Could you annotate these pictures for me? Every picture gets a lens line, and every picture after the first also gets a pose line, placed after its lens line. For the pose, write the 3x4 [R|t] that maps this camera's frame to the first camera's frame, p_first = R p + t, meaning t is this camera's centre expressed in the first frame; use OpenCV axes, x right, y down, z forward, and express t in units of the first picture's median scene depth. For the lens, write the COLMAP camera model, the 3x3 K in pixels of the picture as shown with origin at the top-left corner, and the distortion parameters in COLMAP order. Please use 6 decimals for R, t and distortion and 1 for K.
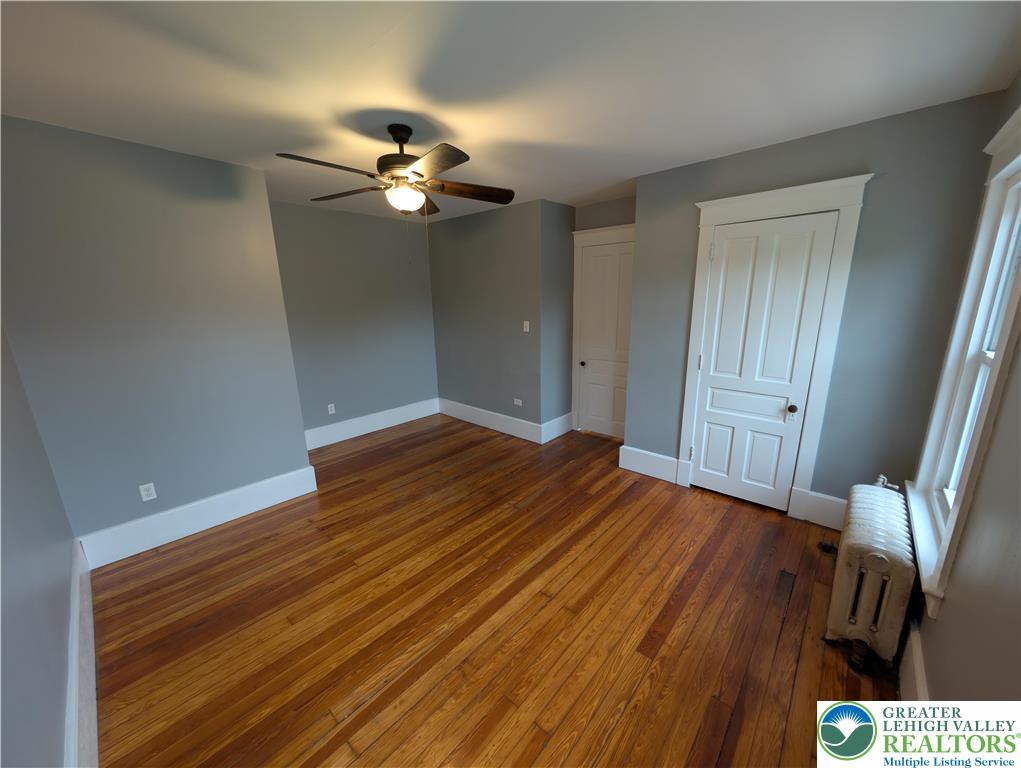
lens RADIAL K [[384.6, 0, 510.7], [0, 384.6, 389.7], [0, 0, 1]] dist [-0.001516, 0.000775]
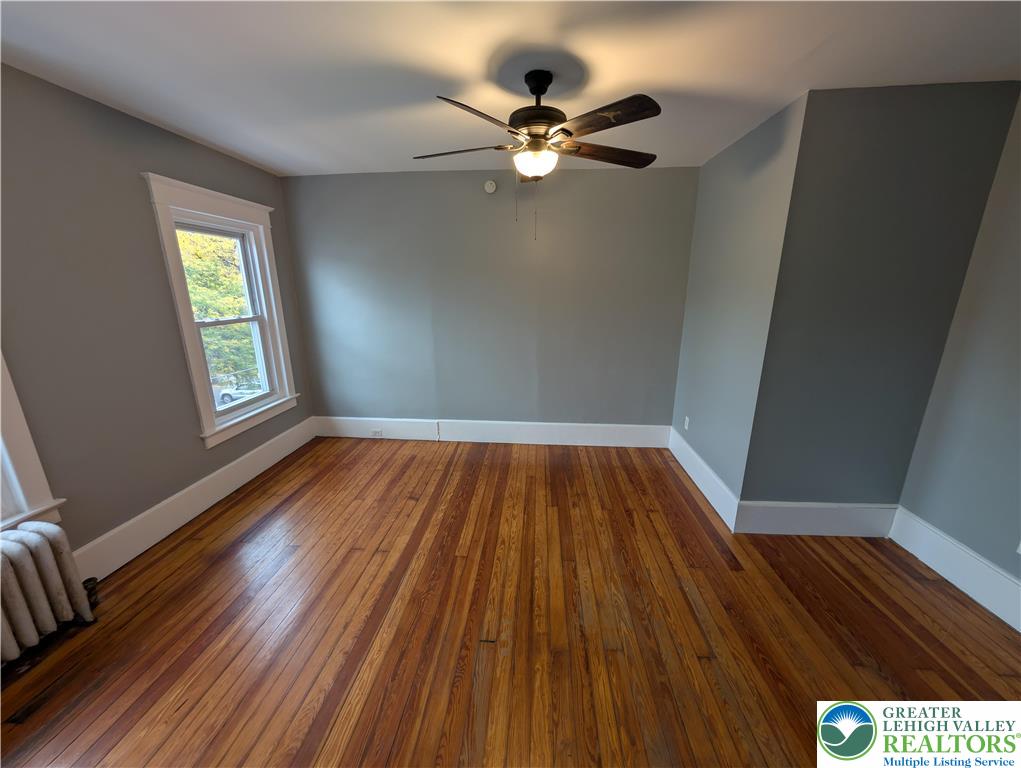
lens RADIAL K [[384.6, 0, 507.7], [0, 384.6, 381.9], [0, 0, 1]] dist [-0.001516, 0.000775]
pose [[-0.788640, 0.168594, -0.591289, 0.334878], [-0.133839, 0.891541, 0.432714, -0.376552], [0.600112, 0.420393, -0.680540, 1.555041]]
